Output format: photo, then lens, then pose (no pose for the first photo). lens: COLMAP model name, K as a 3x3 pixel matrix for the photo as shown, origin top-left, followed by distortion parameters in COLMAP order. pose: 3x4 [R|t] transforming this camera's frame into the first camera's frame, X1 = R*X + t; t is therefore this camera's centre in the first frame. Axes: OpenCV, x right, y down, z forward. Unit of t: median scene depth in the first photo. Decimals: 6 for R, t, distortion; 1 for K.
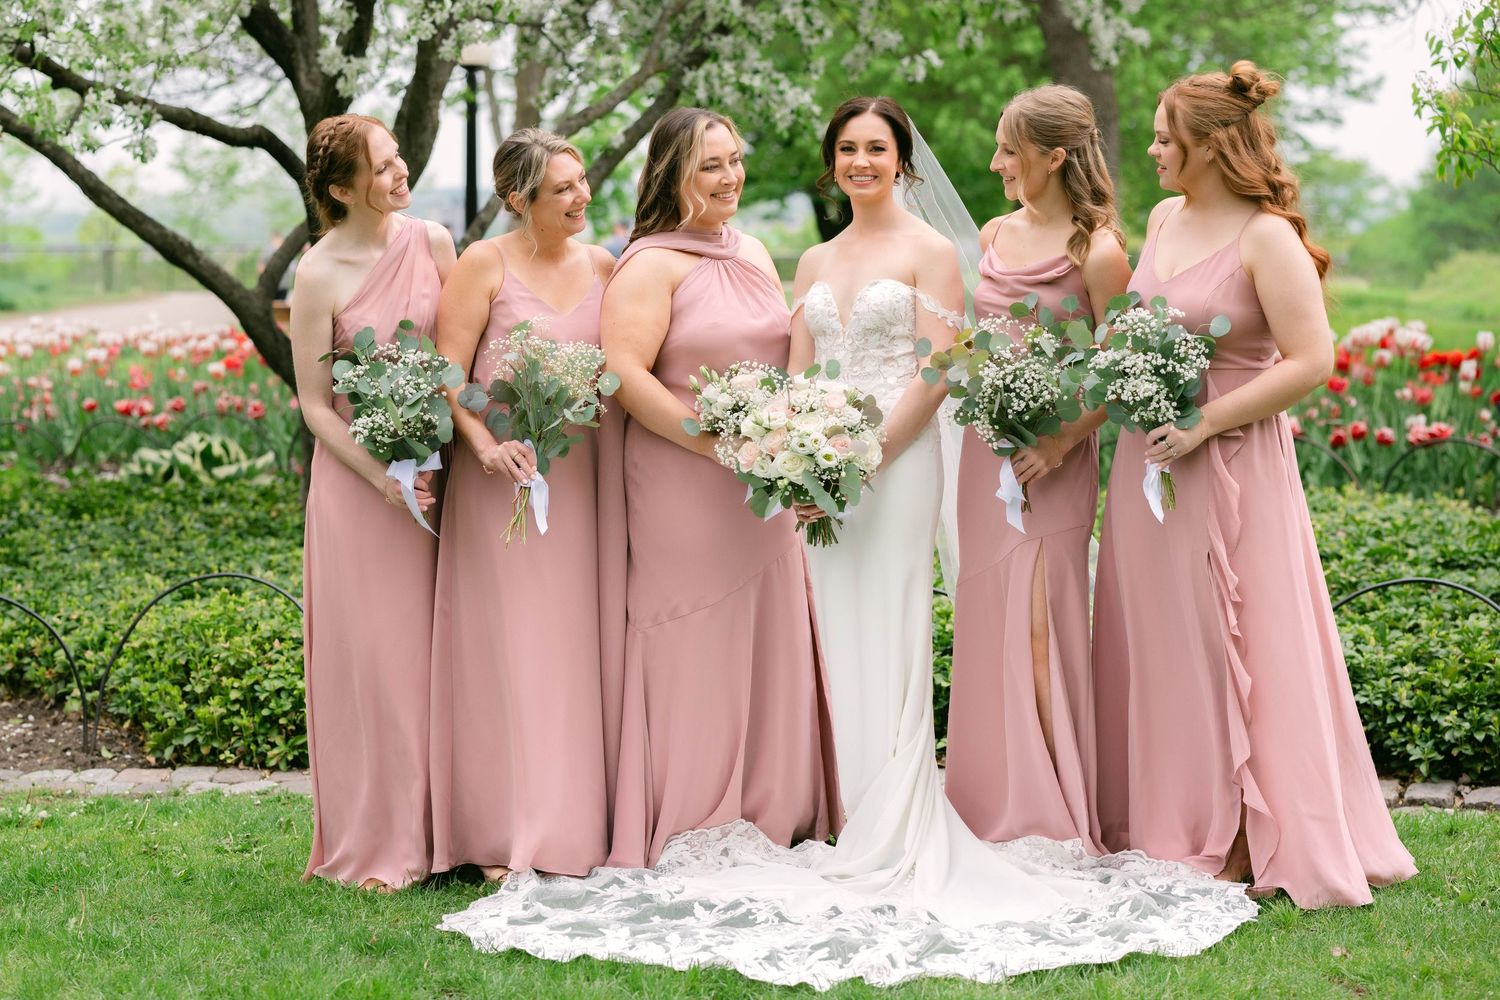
lens RADIAL K [[7574.5, 0, 750.0], [0, 7574.5, 500.0], [0, 0, 1]] dist [0.148936, 10.683081]
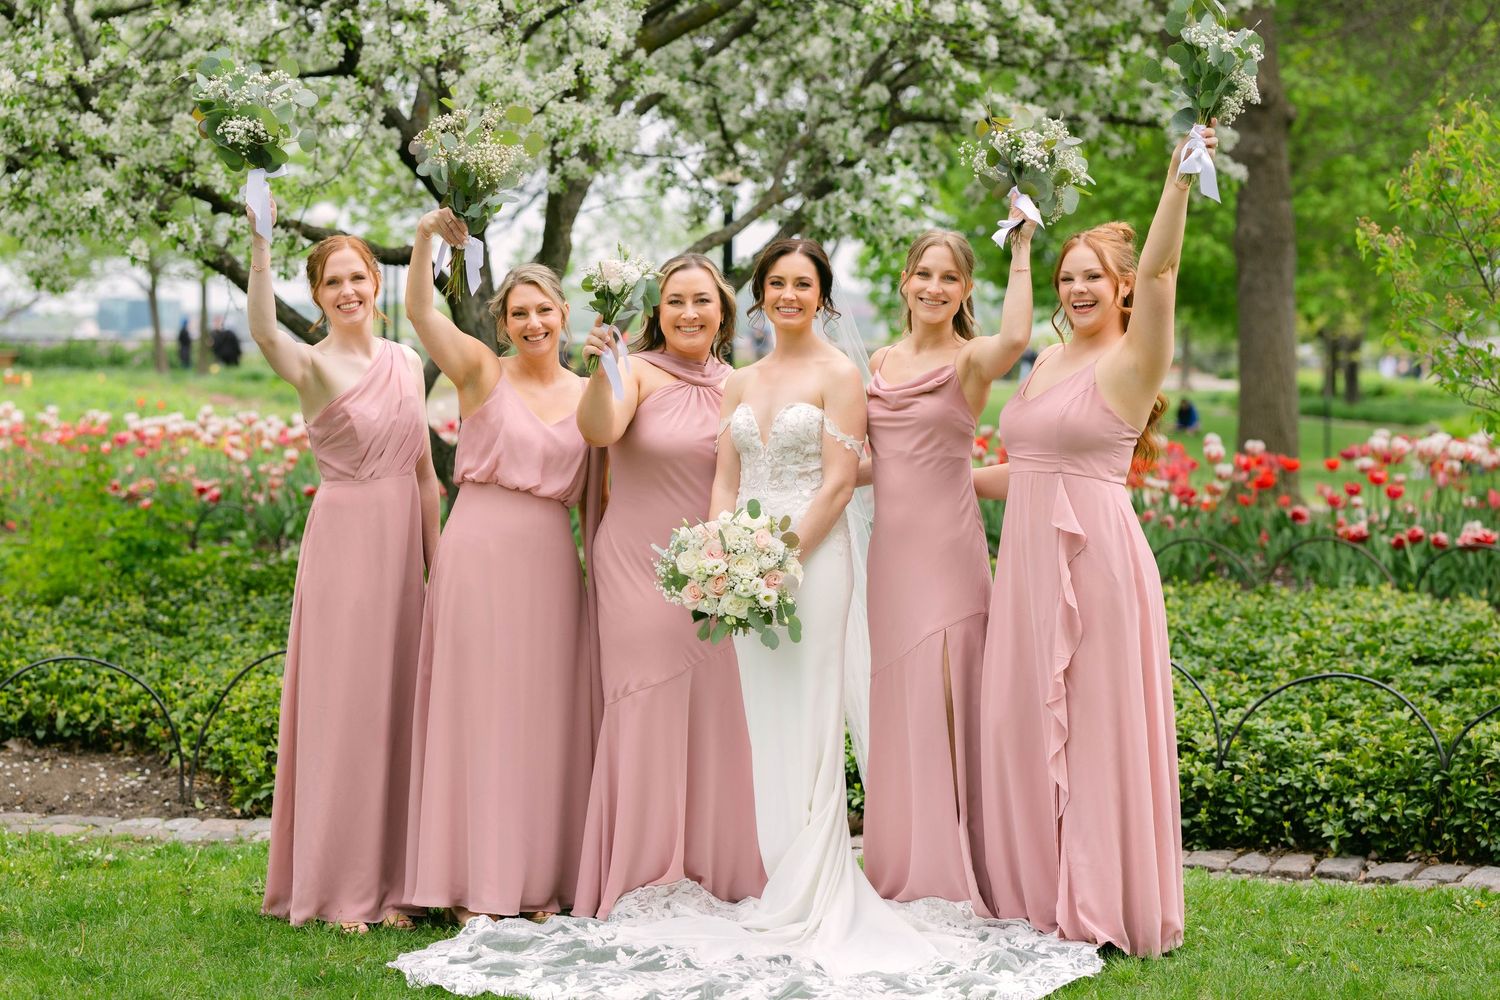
lens RADIAL K [[7574.5, 0, 750.0], [0, 7574.5, 500.0], [0, 0, 1]] dist [0.148936, 10.683081]
pose [[0.989737, 0.016598, -0.141936, 0.159672], [-0.017448, 0.999837, -0.004742, -0.008285], [0.141834, 0.007170, 0.989864, -0.111563]]
